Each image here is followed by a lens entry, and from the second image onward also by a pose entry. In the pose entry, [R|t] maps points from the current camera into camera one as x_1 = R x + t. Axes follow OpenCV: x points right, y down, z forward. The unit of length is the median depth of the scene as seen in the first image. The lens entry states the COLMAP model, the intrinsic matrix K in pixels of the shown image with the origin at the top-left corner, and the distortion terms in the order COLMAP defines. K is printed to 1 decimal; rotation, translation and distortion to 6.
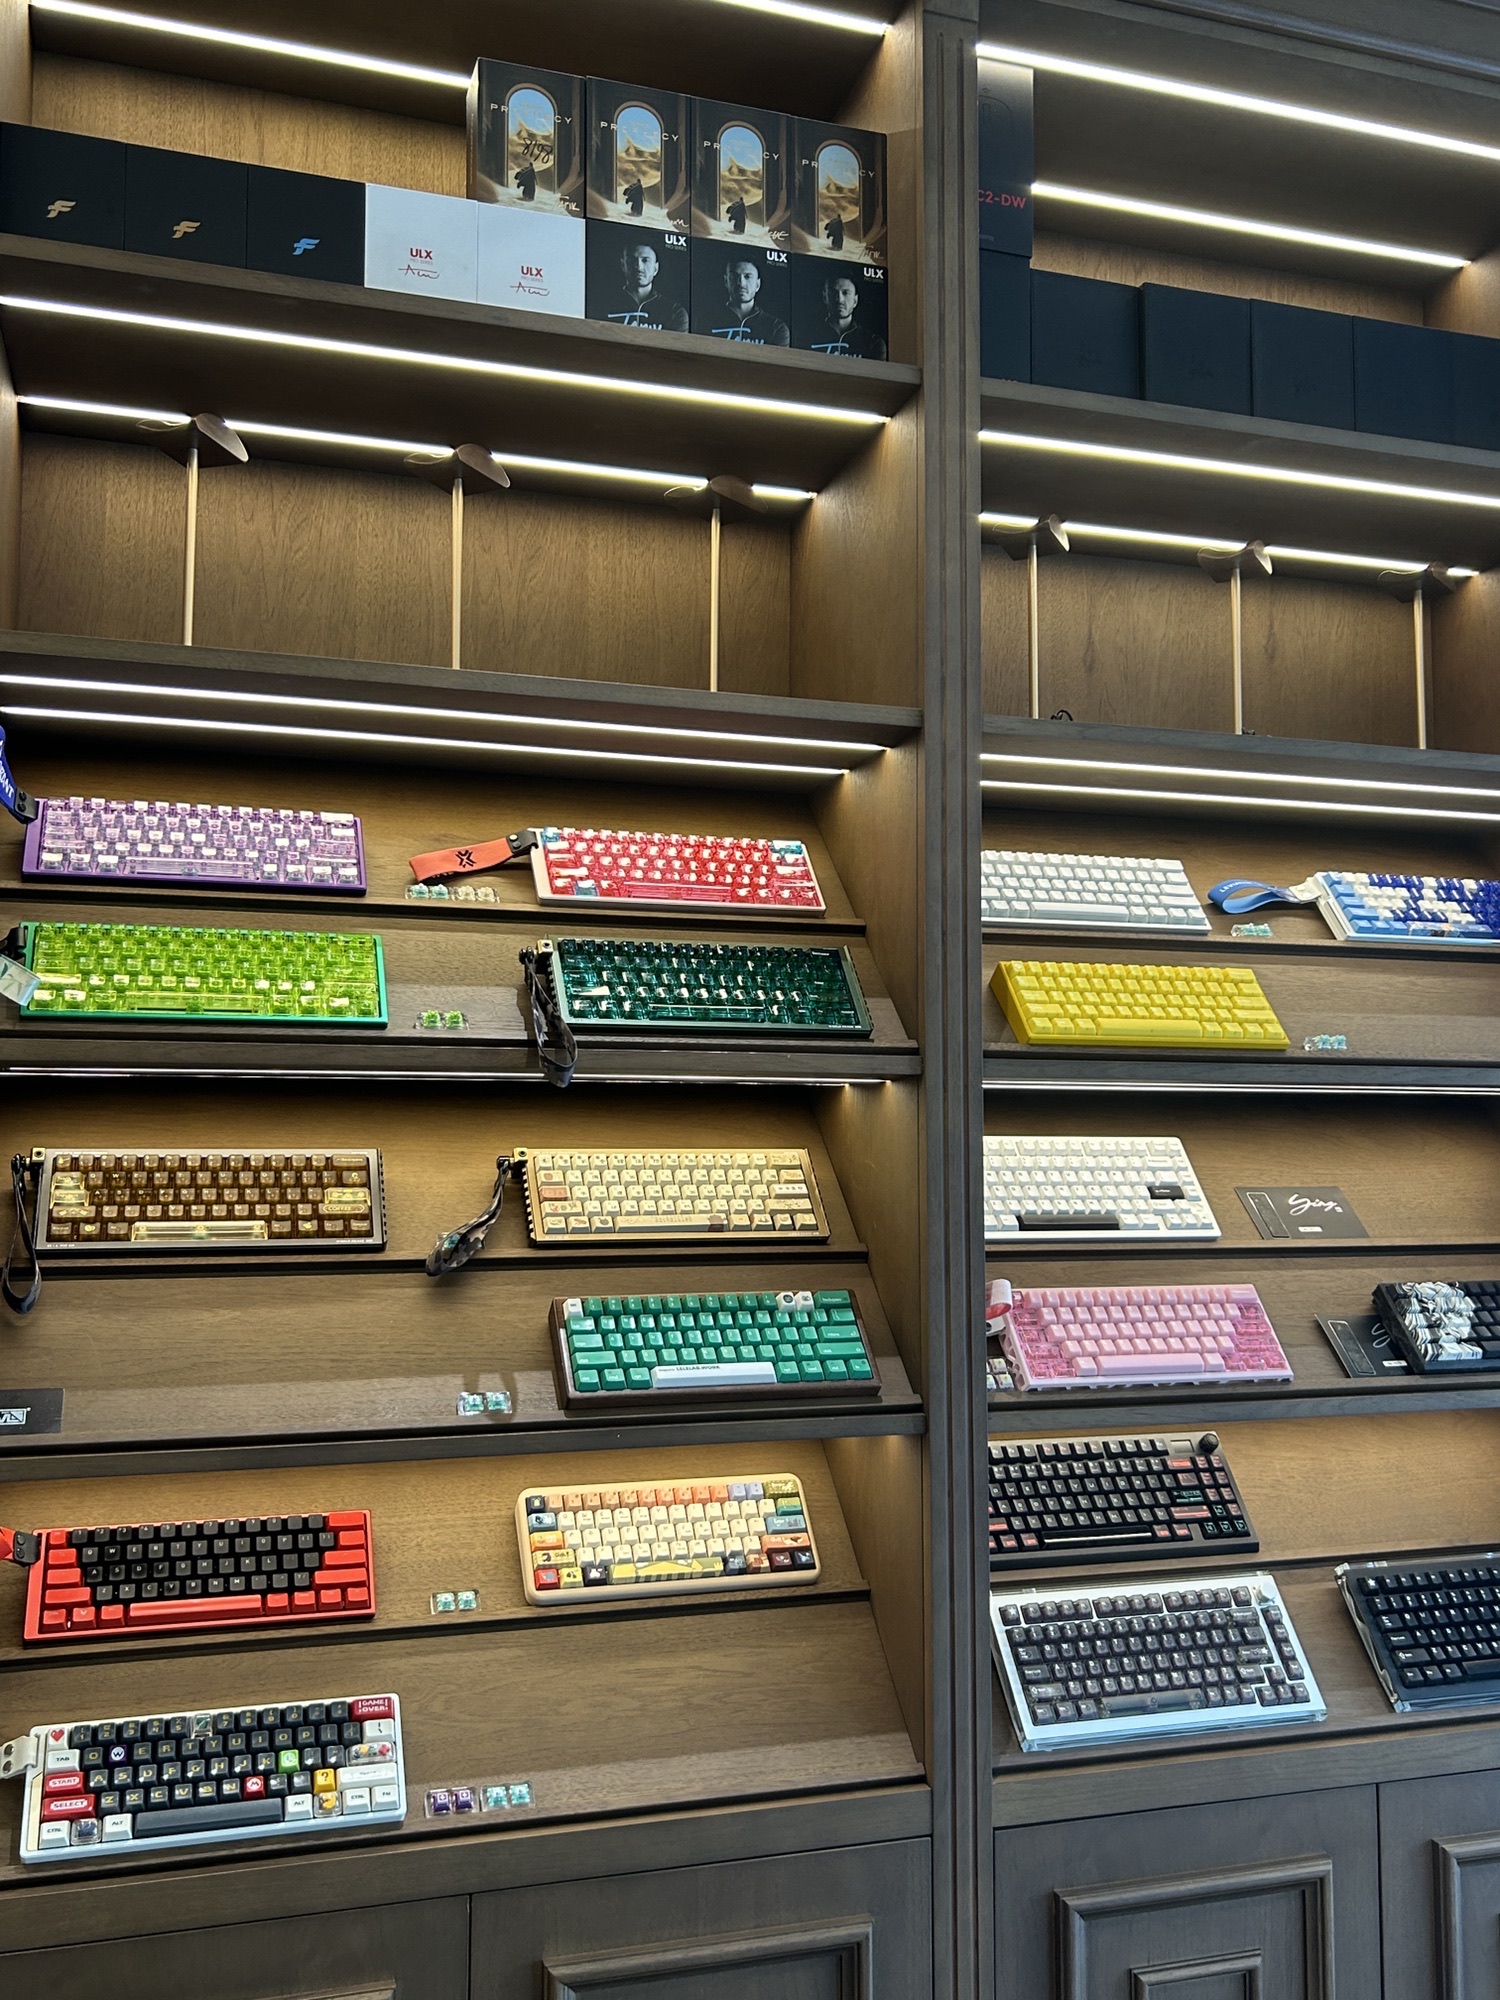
lens RADIAL K [[1725.2, 0, 747.5], [0, 1725.2, 1000.3], [0, 0, 1]] dist [0.036185, -0.010916]
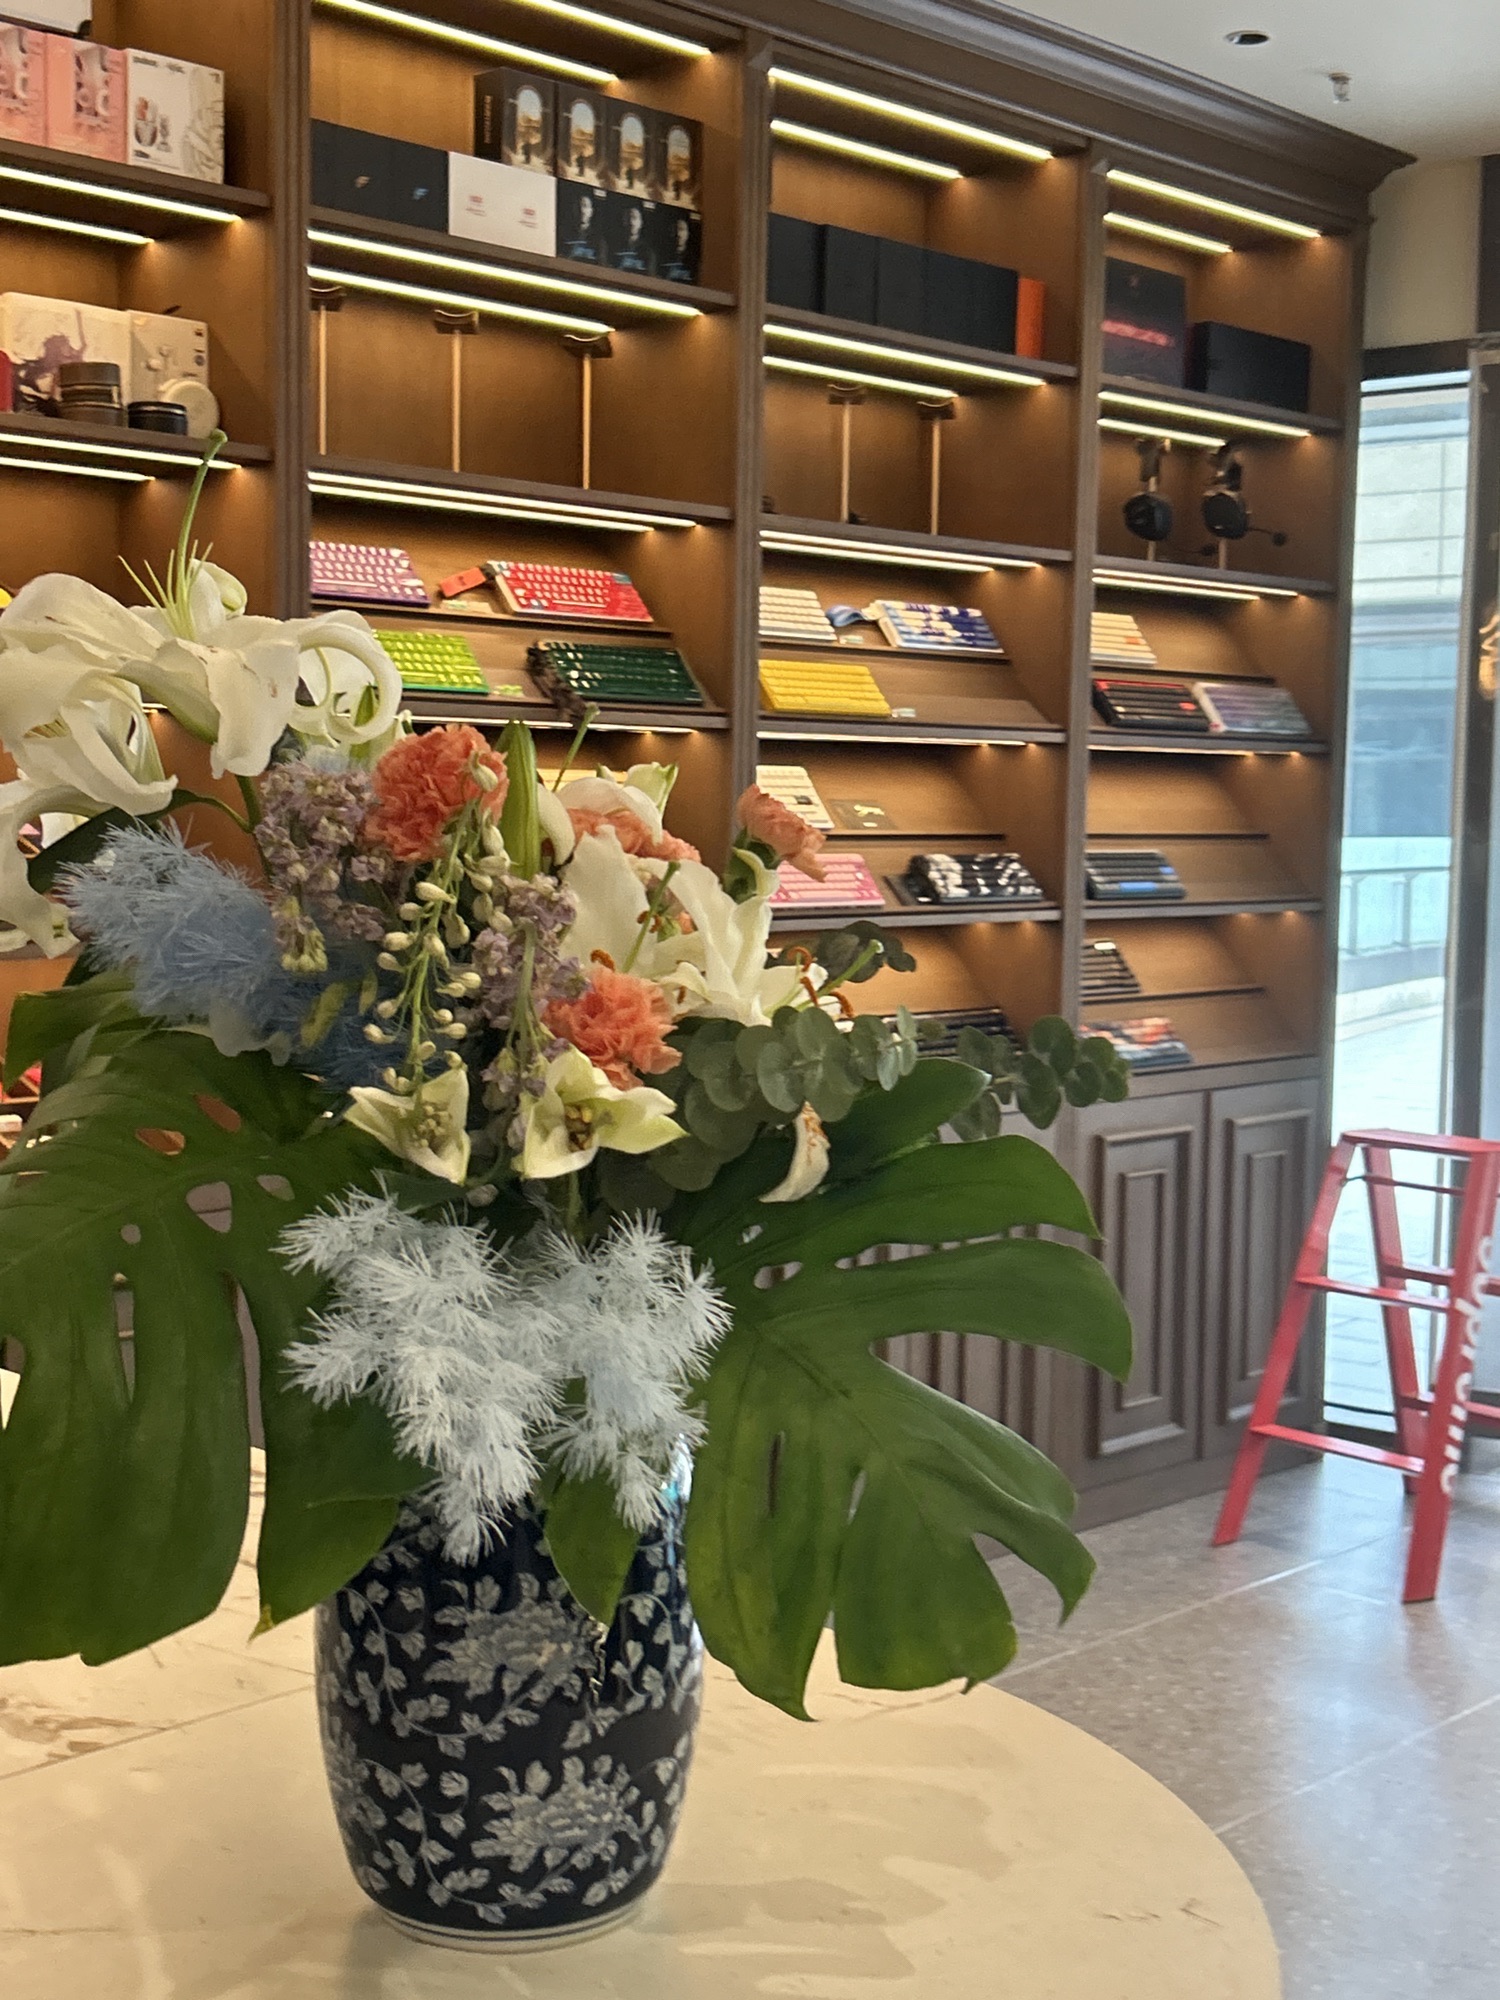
lens RADIAL K [[2580.7, 0, 750.9], [0, 2580.7, 1000.1], [0, 0, 1]] dist [0.039421, 0.000000]
pose [[0.878985, -0.024474, 0.476222, -1.027924], [-0.056292, 0.986373, 0.154592, -0.081976], [-0.473516, -0.162691, 0.865629, -1.187395]]
